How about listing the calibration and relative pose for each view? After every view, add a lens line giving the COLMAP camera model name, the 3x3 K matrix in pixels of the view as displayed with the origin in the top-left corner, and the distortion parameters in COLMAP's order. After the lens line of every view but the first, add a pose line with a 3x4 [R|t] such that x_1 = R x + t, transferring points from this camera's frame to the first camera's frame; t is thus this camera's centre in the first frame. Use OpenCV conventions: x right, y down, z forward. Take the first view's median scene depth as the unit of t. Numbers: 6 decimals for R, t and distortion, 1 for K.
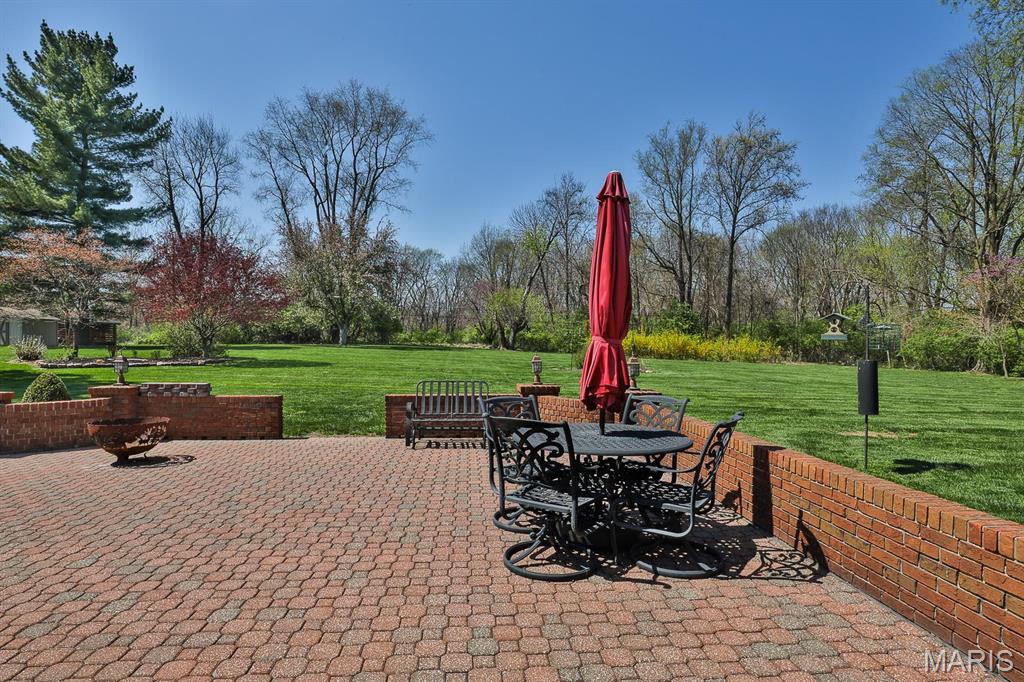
lens RADIAL K [[568.6, 0, 512.0], [0, 568.6, 341.0], [0, 0, 1]] dist [-0.001051, -0.000542]
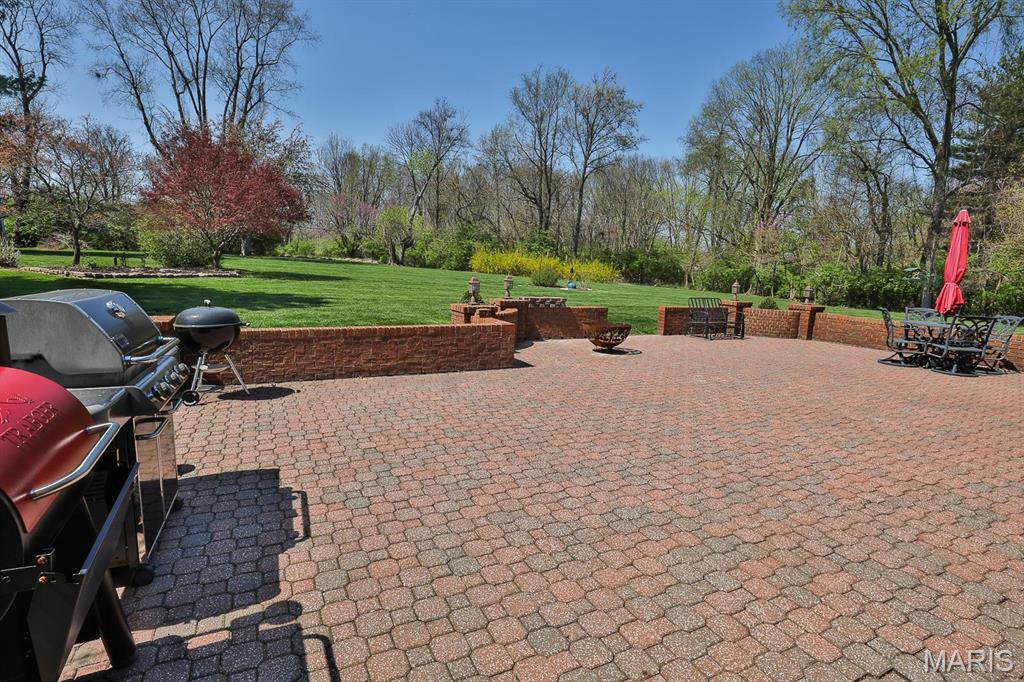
lens RADIAL K [[537.5, 0, 512.0], [0, 537.5, 341.0], [0, 0, 1]] dist [-0.000869, -0.000404]
pose [[0.928862, -0.016284, 0.370067, -0.261482], [-0.041386, 0.988216, 0.147364, -0.002788], [-0.368106, -0.152197, 0.917243, -0.045570]]
